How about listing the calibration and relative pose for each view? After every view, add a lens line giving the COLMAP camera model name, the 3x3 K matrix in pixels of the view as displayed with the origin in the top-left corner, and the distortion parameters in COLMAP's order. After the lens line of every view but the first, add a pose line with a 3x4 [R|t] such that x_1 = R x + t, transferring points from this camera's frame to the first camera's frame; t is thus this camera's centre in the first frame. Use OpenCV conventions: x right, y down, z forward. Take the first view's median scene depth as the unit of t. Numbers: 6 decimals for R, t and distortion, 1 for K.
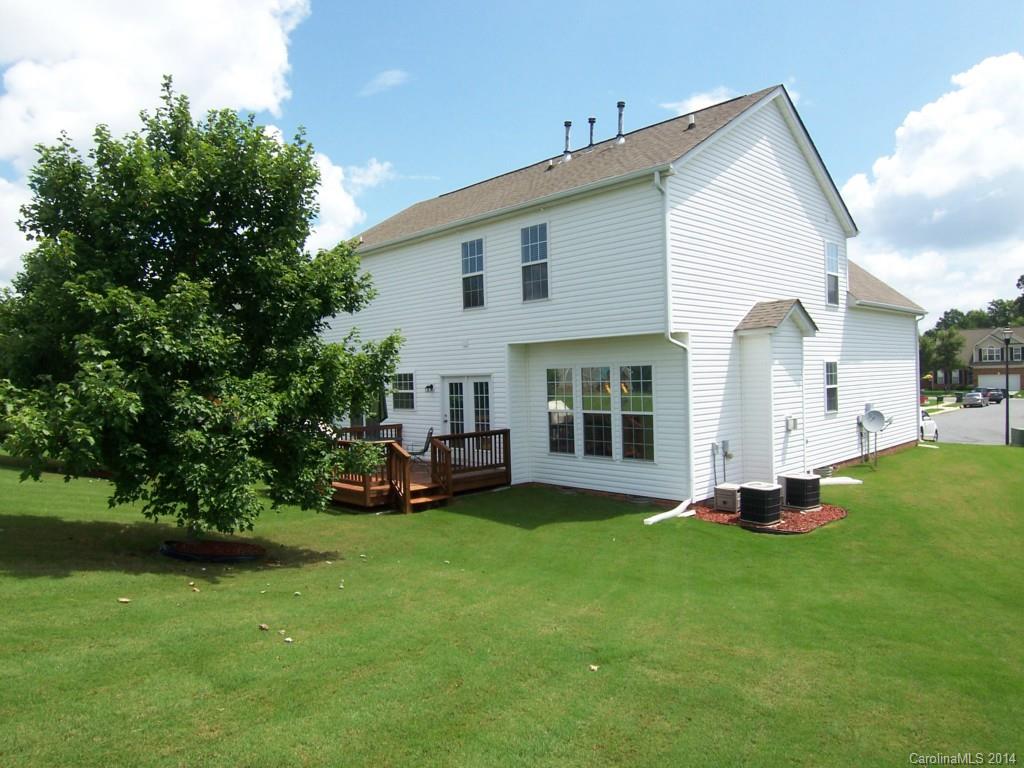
lens RADIAL K [[690.6, 0, 511.9], [0, 690.6, 384.4], [0, 0, 1]] dist [-0.032467, -0.007626]
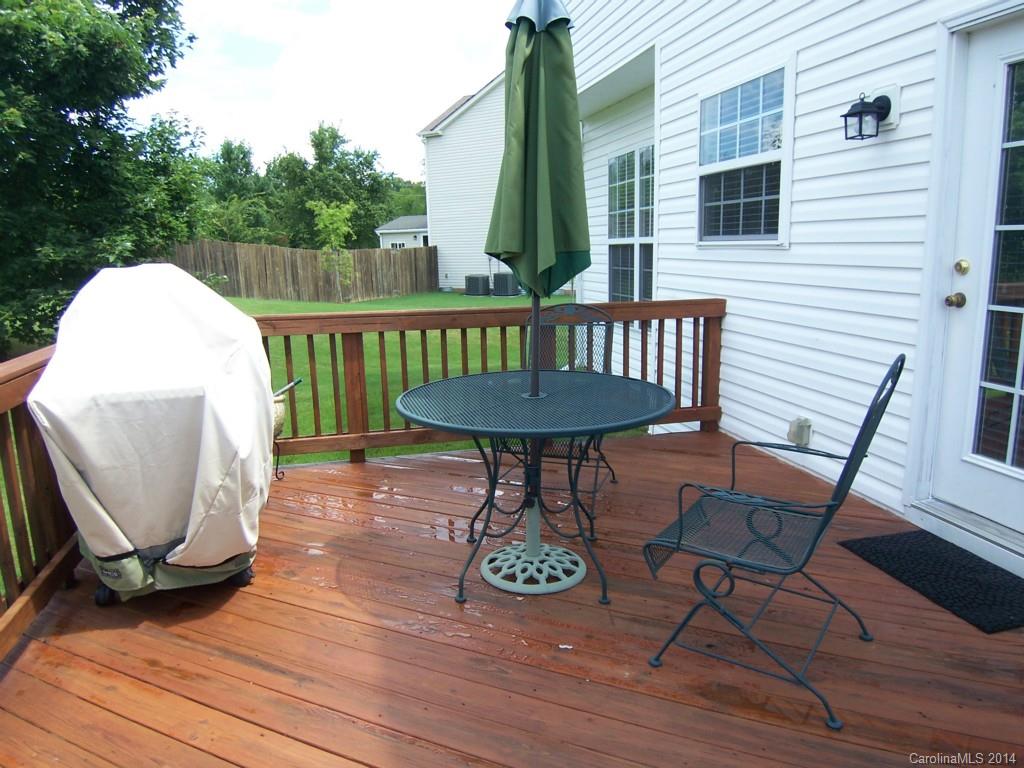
lens RADIAL K [[690.6, 0, 511.9], [0, 690.6, 381.1], [0, 0, 1]] dist [-0.032467, -0.007626]
pose [[0.859891, 0.102591, -0.500062, -0.100039], [0.001881, 0.978954, 0.204074, 0.036046], [0.510474, -0.176422, 0.841601, 0.760938]]
